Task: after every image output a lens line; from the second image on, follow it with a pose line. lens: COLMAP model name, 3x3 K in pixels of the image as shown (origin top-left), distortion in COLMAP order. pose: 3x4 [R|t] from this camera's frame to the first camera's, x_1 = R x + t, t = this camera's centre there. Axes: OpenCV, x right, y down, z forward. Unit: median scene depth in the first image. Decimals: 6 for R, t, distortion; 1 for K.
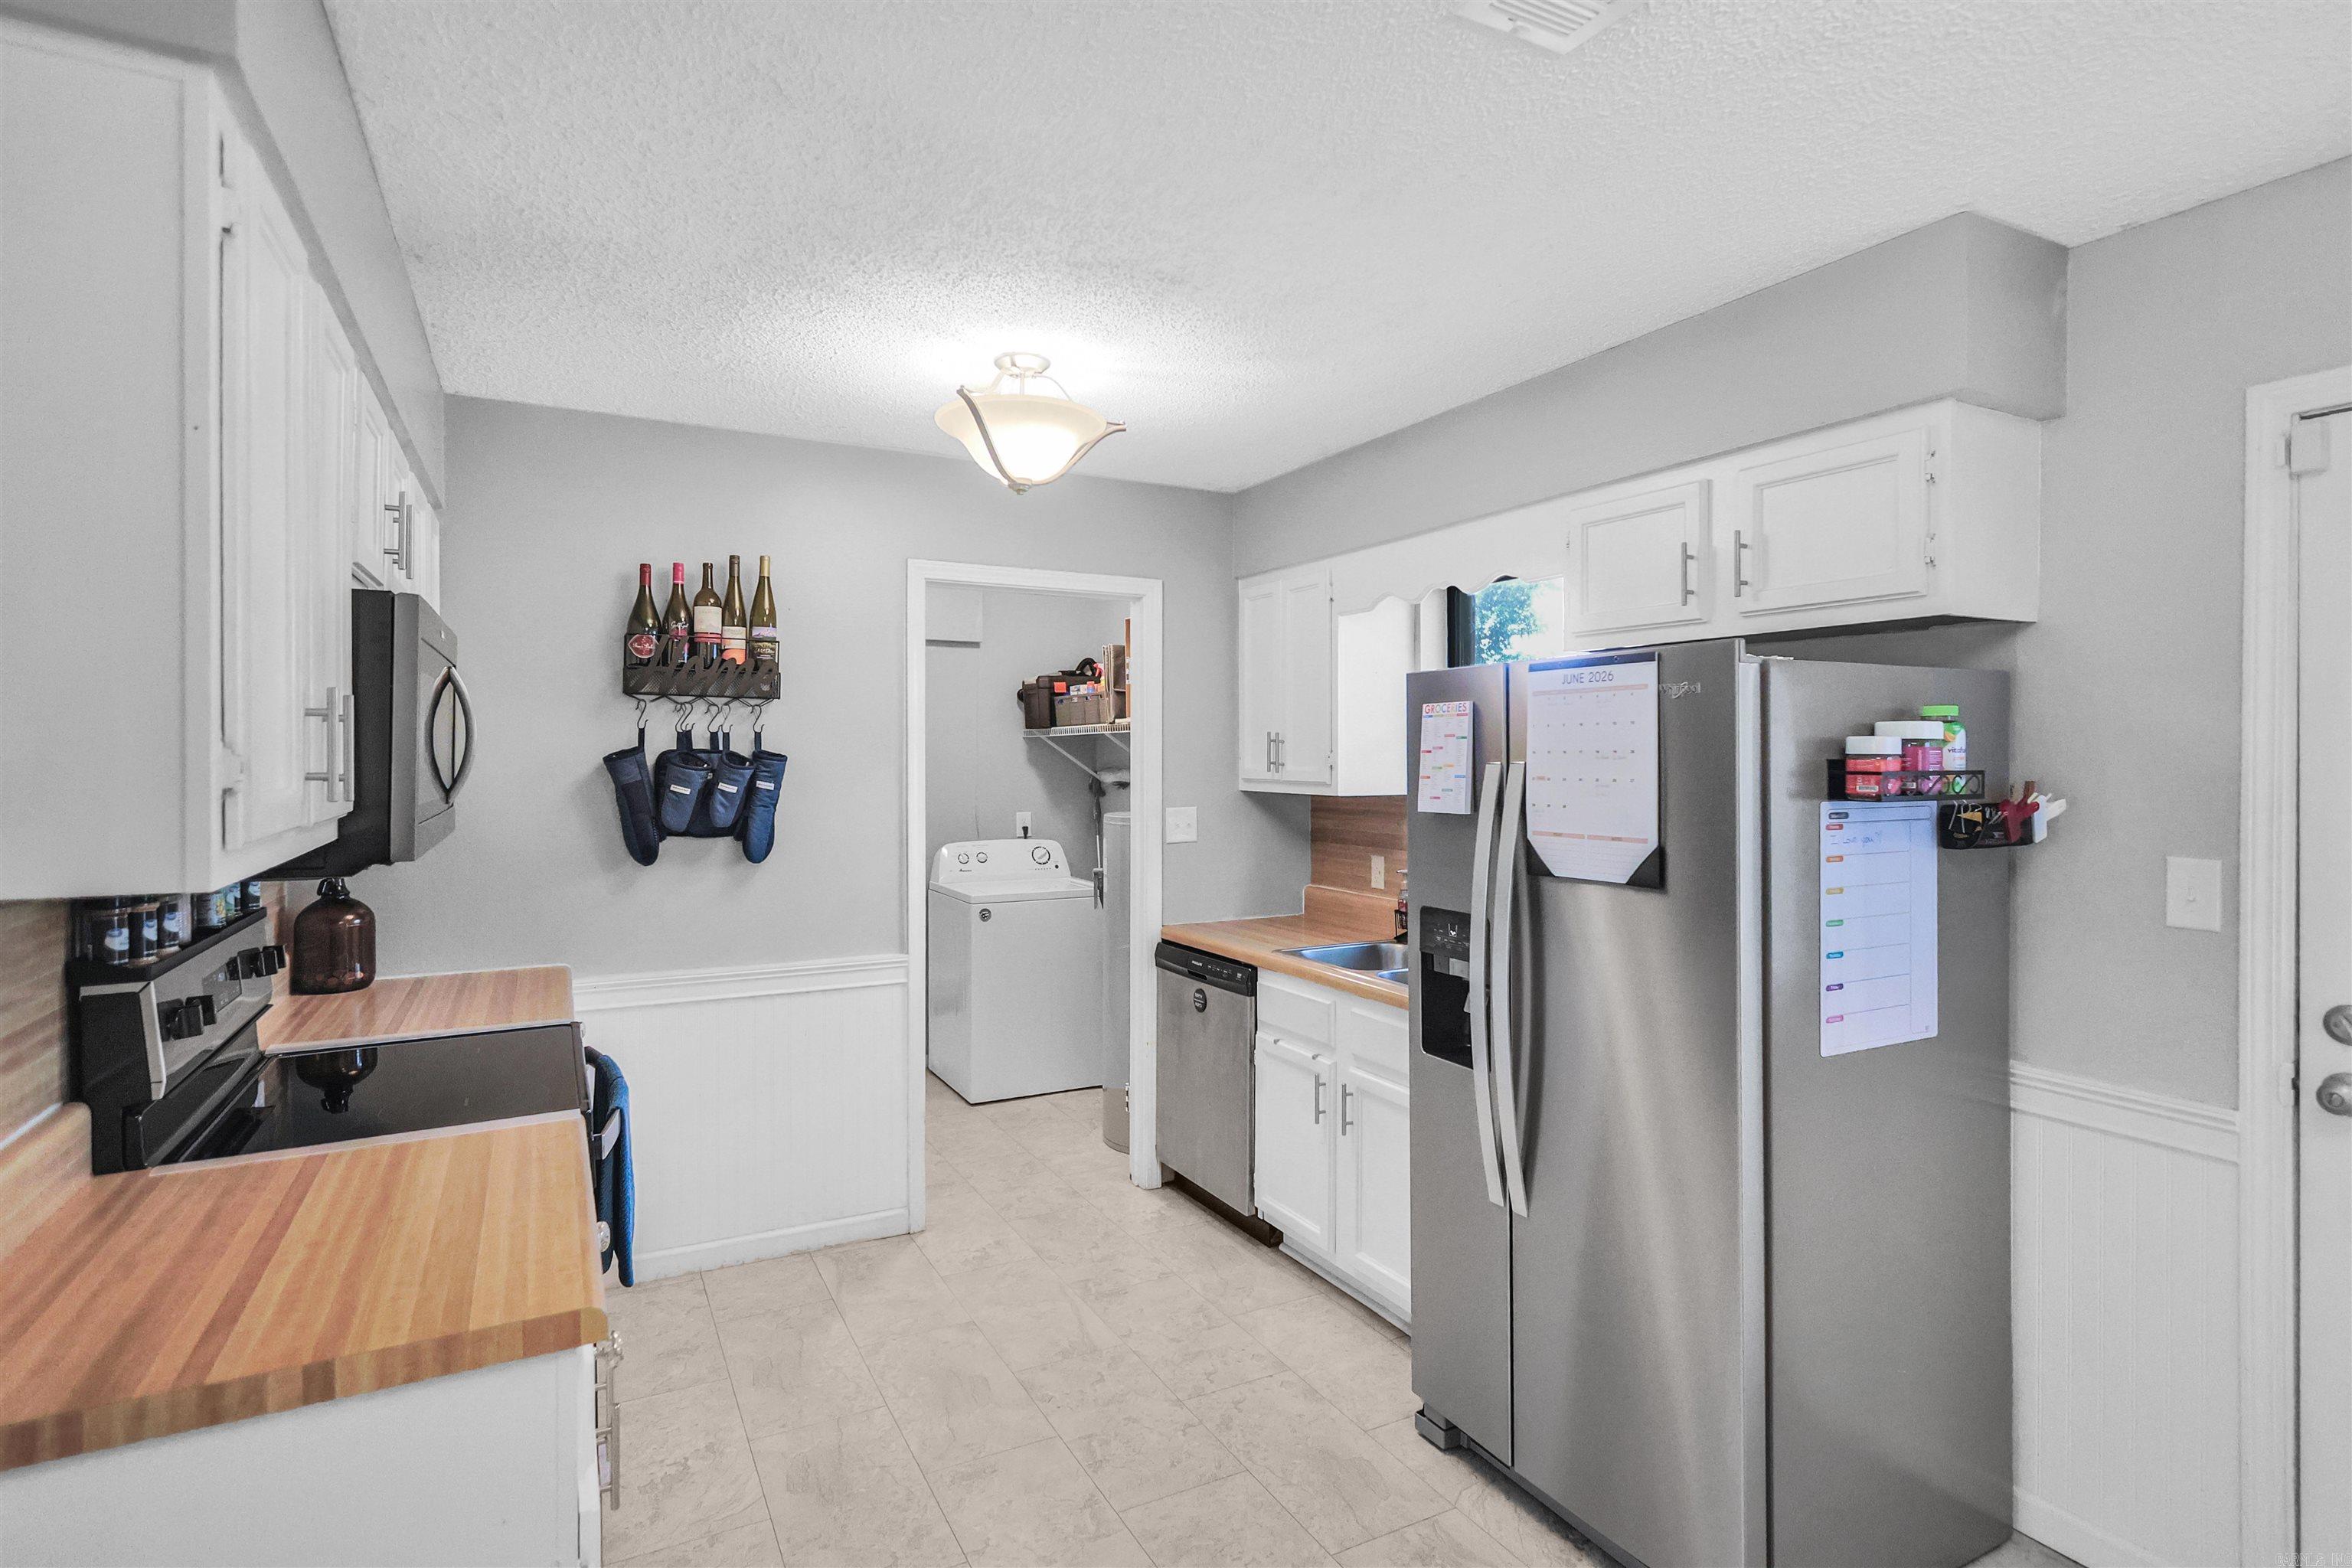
lens RADIAL K [[1187.2, 0, 1182.5], [0, 1187.2, 762.7], [0, 0, 1]] dist [0.000061, 0.000236]
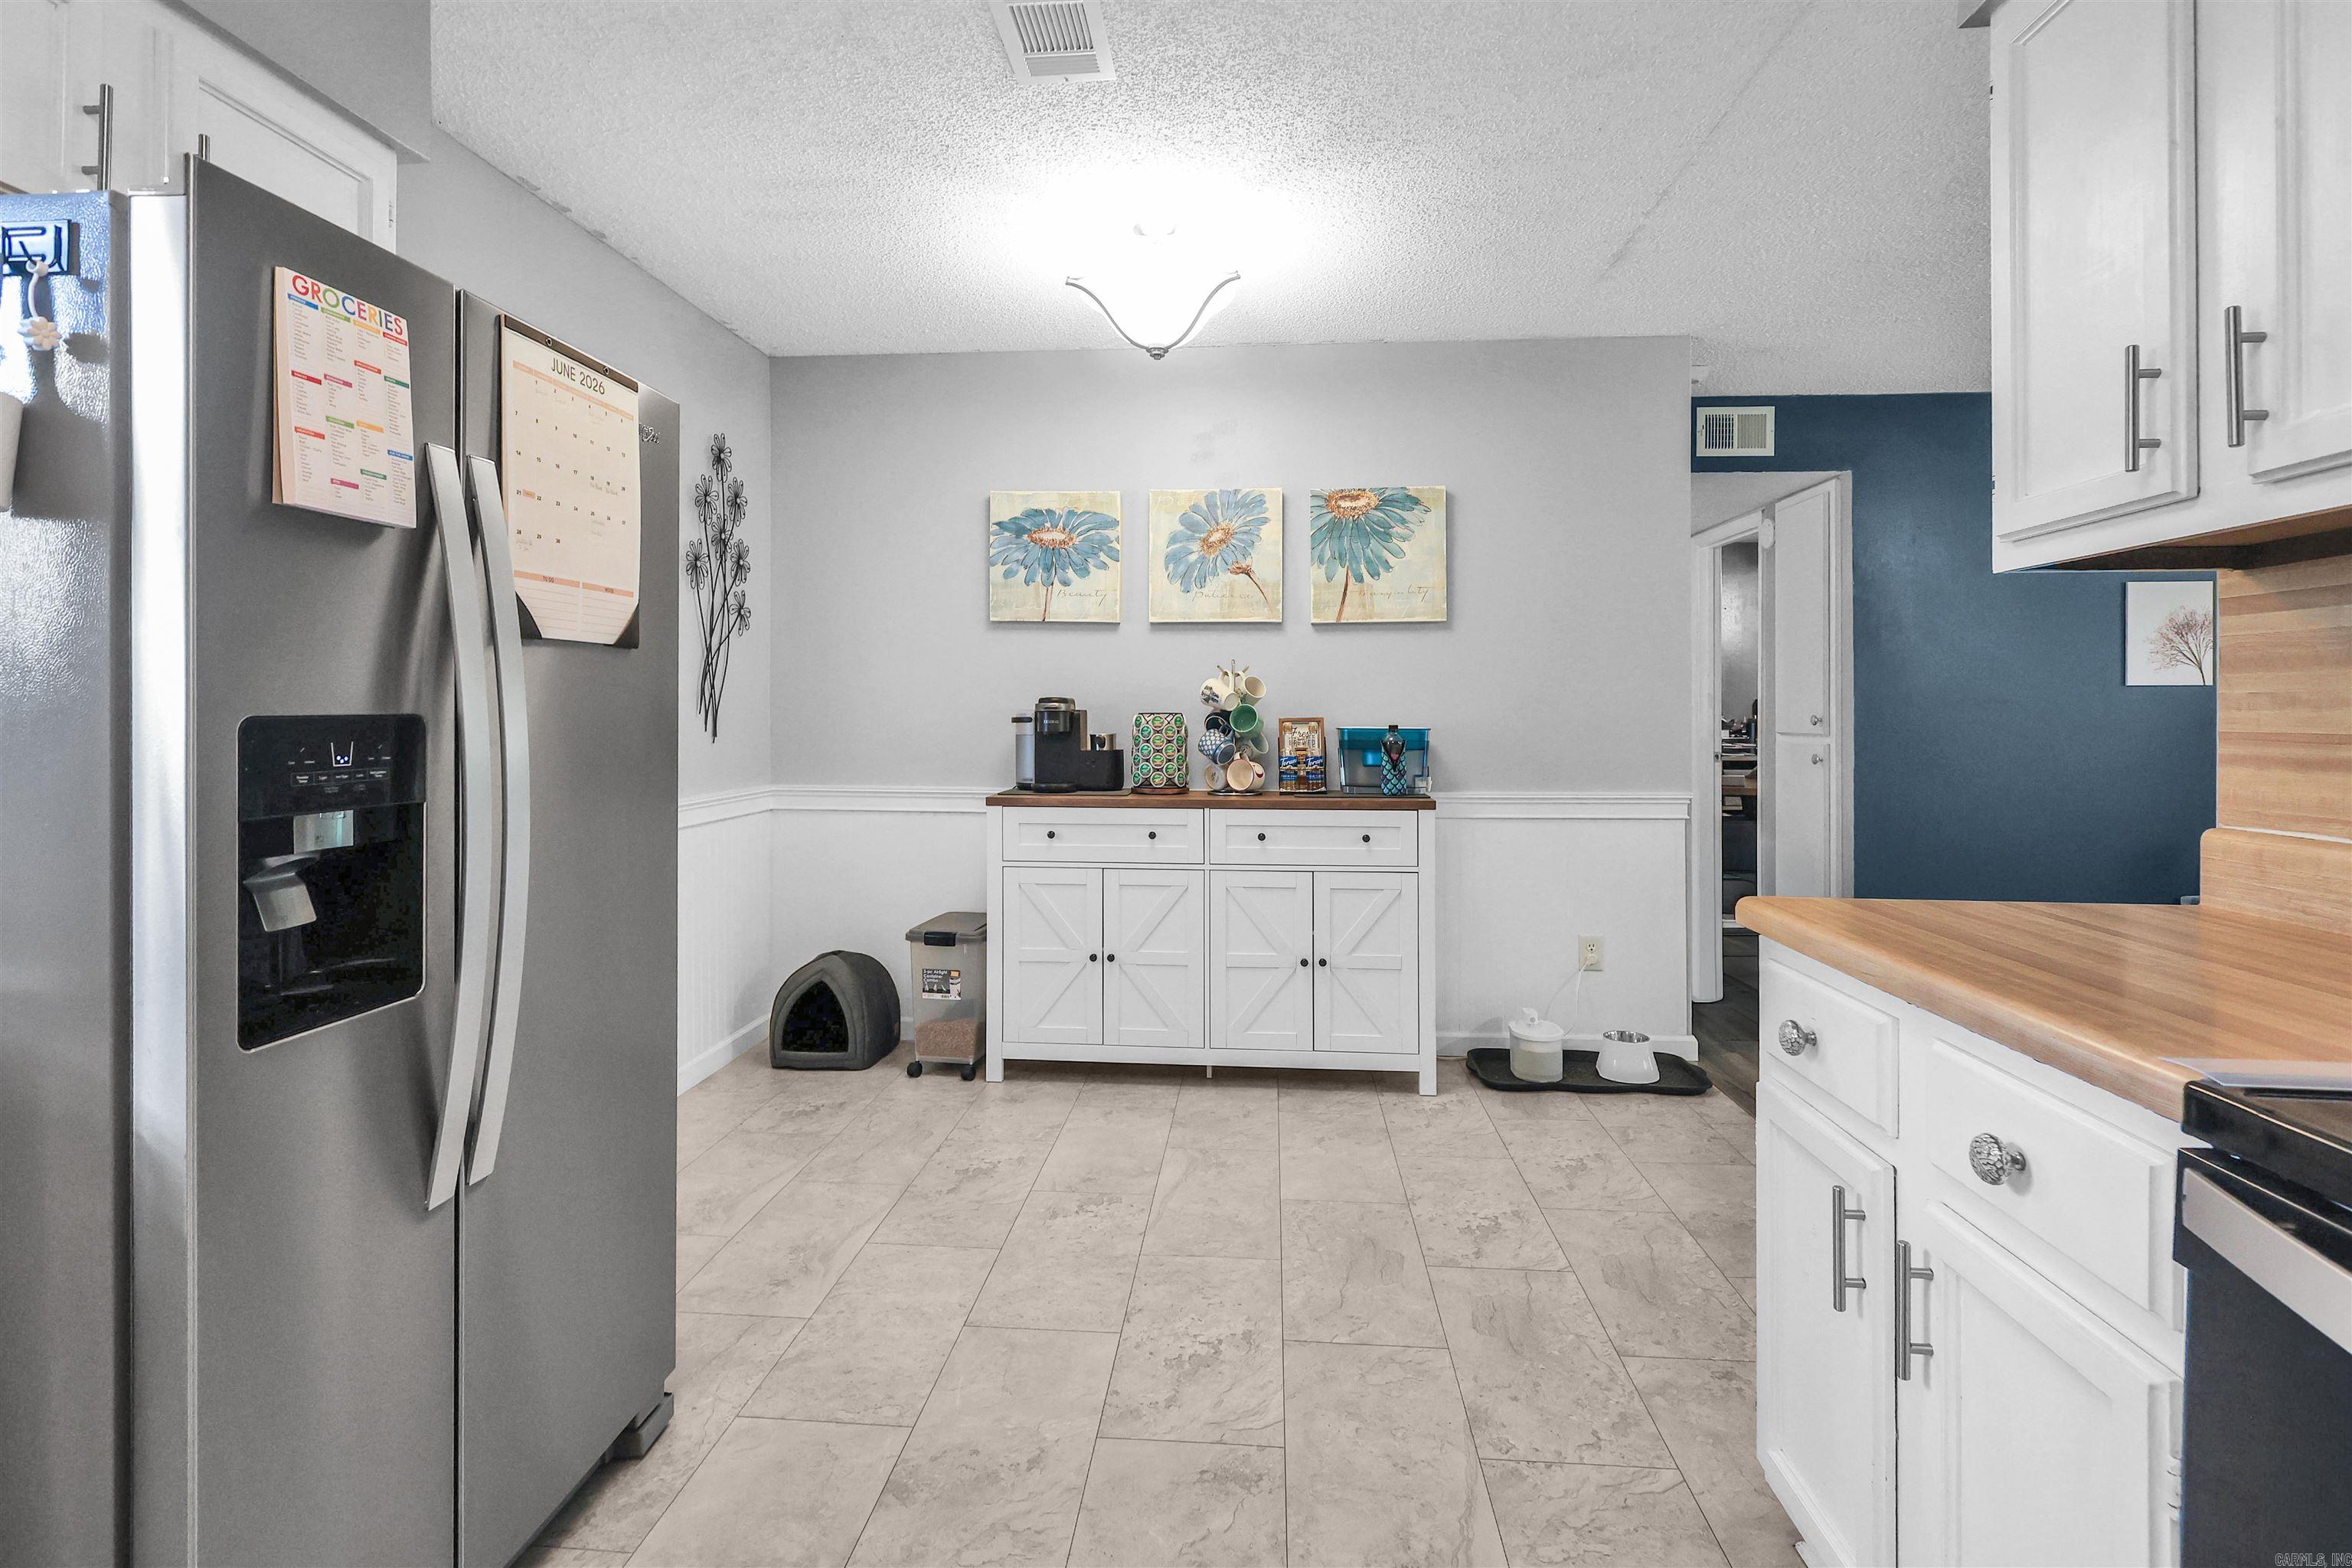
lens RADIAL K [[1120.0, 0, 1169.3], [0, 1120.0, 709.0], [0, 0, 1]] dist [0.000937, 0.000087]
pose [[-0.836157, -0.002034, 0.548486, -0.240652], [-0.000752, 0.999996, 0.002561, 0.090449], [-0.548489, 0.001729, -0.836156, 0.902649]]
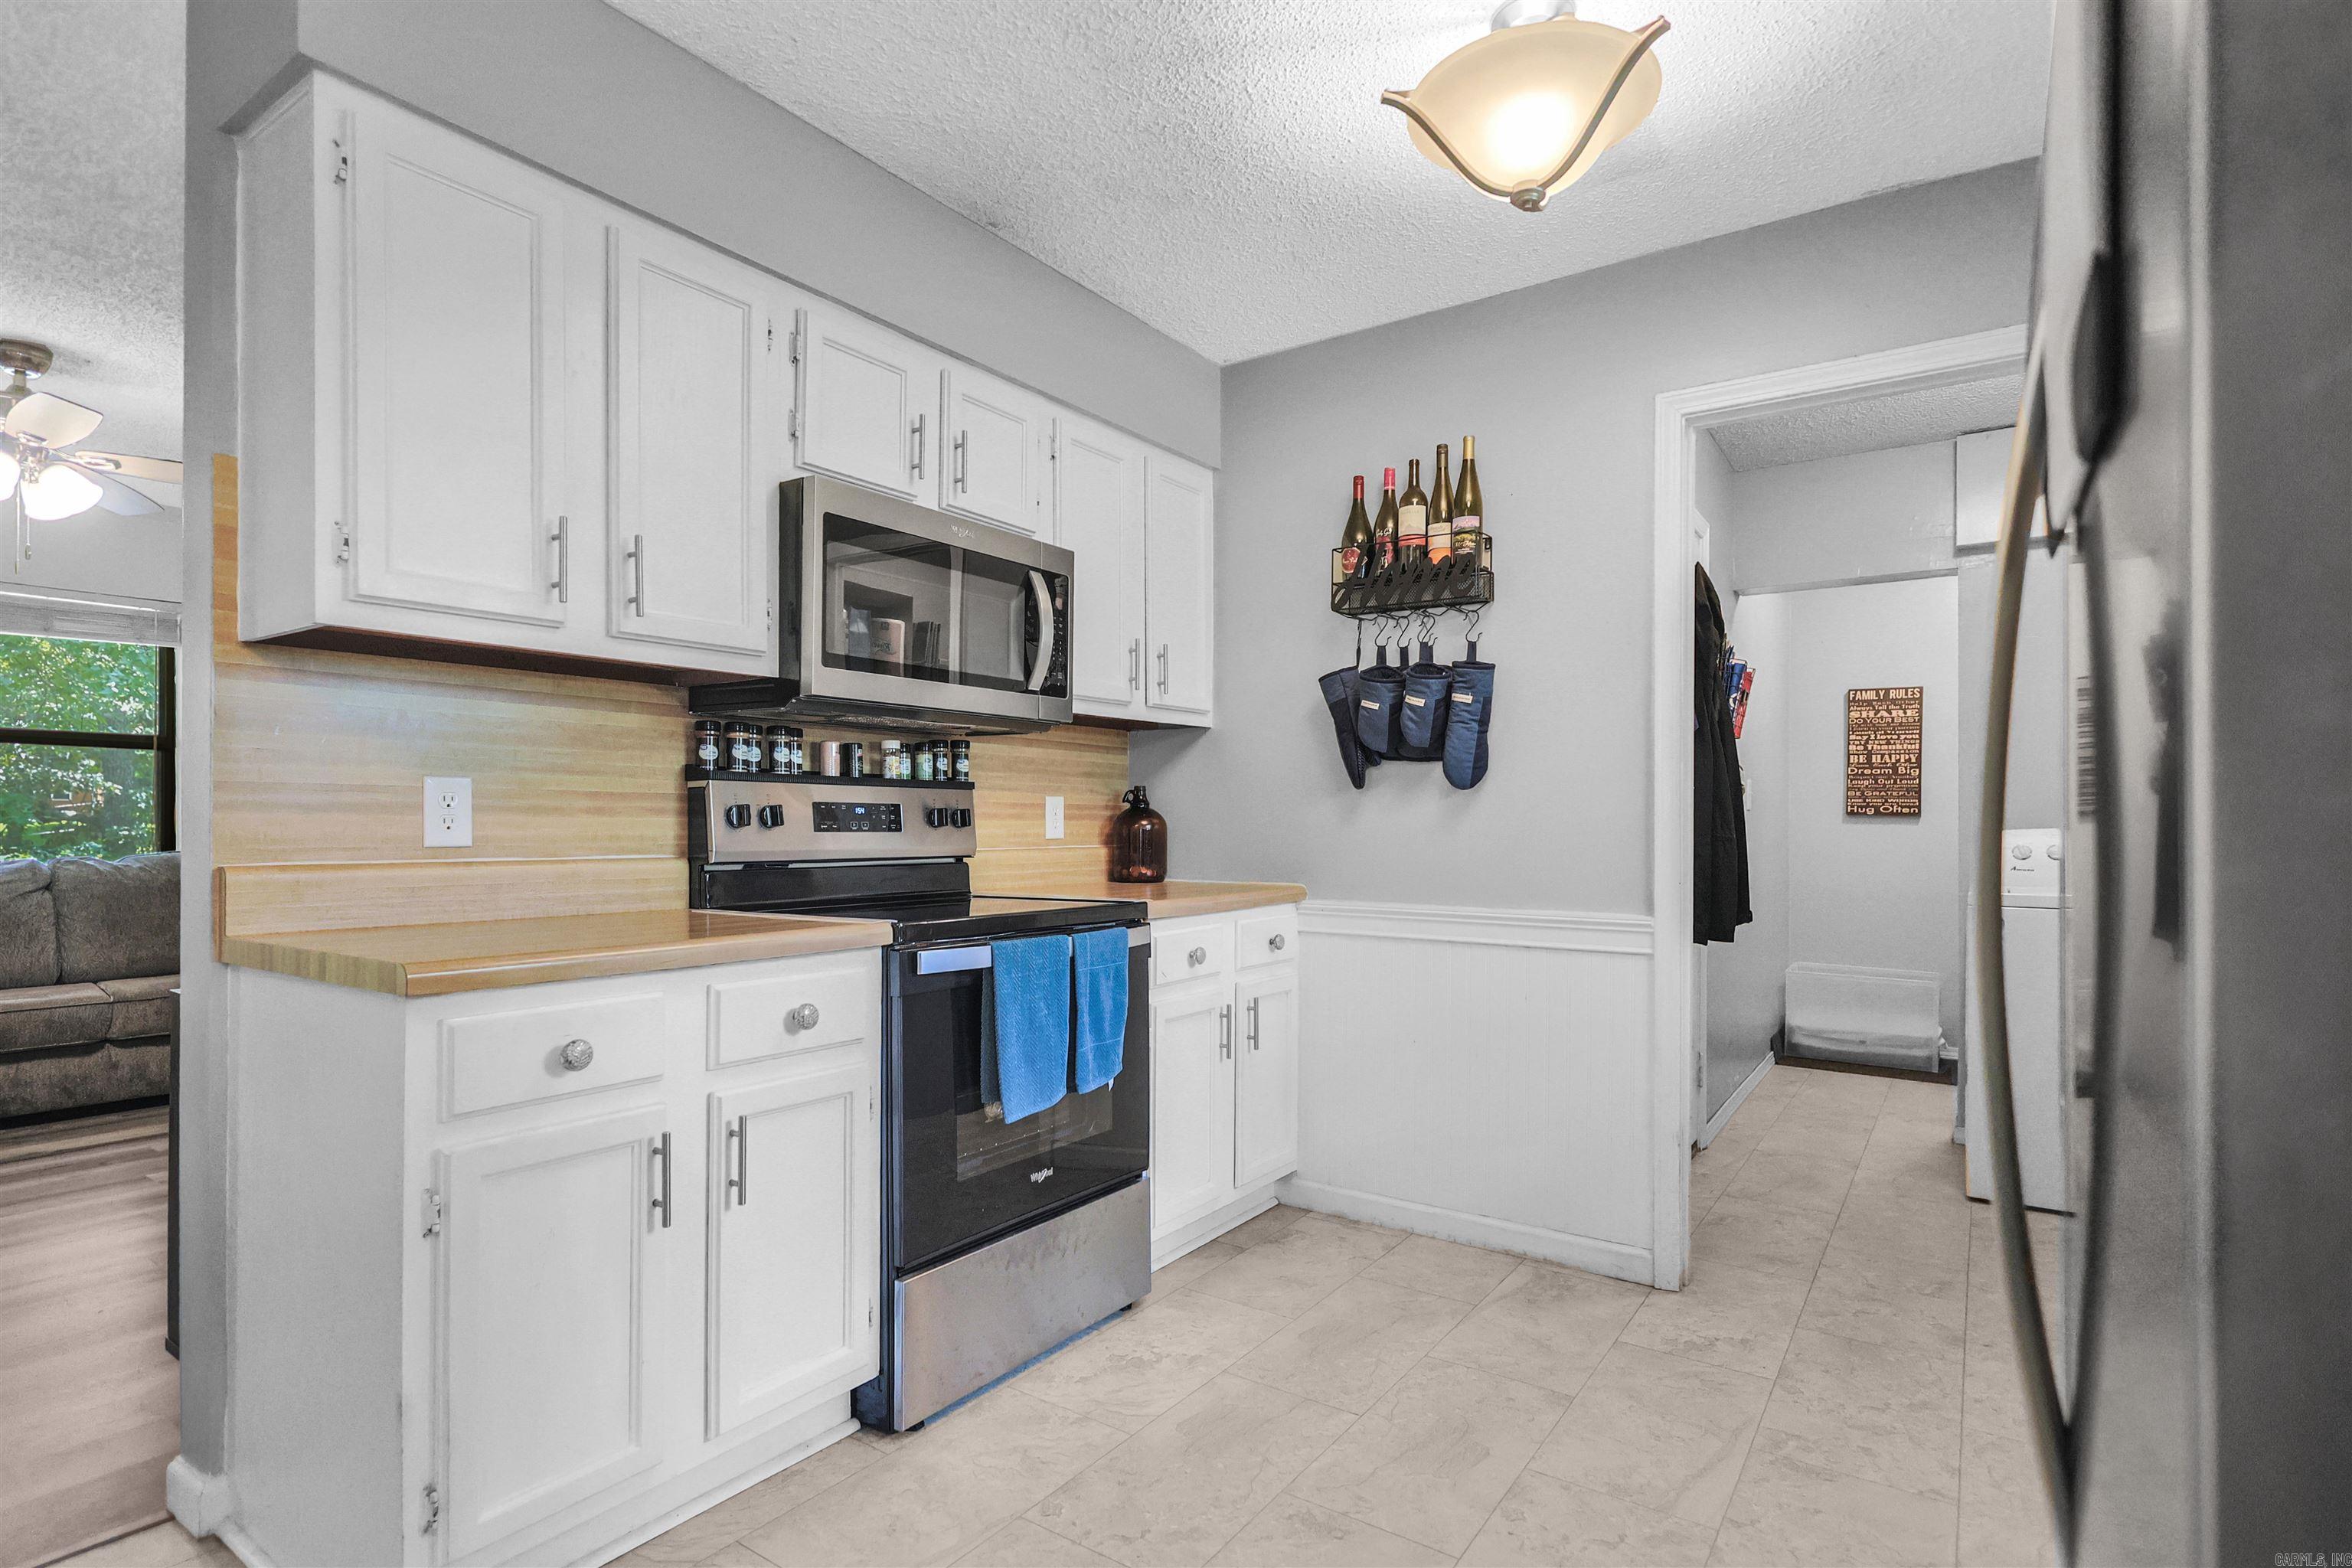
lens RADIAL K [[1168.2, 0, 1174.4], [0, 1168.2, 832.5], [0, 0, 1]] dist [-0.000940, -0.000435]
pose [[0.454612, 0.008314, -0.890651, 0.322926], [-0.008951, 0.999949, 0.004766, 0.117710], [0.890645, 0.005805, 0.454663, 0.430508]]
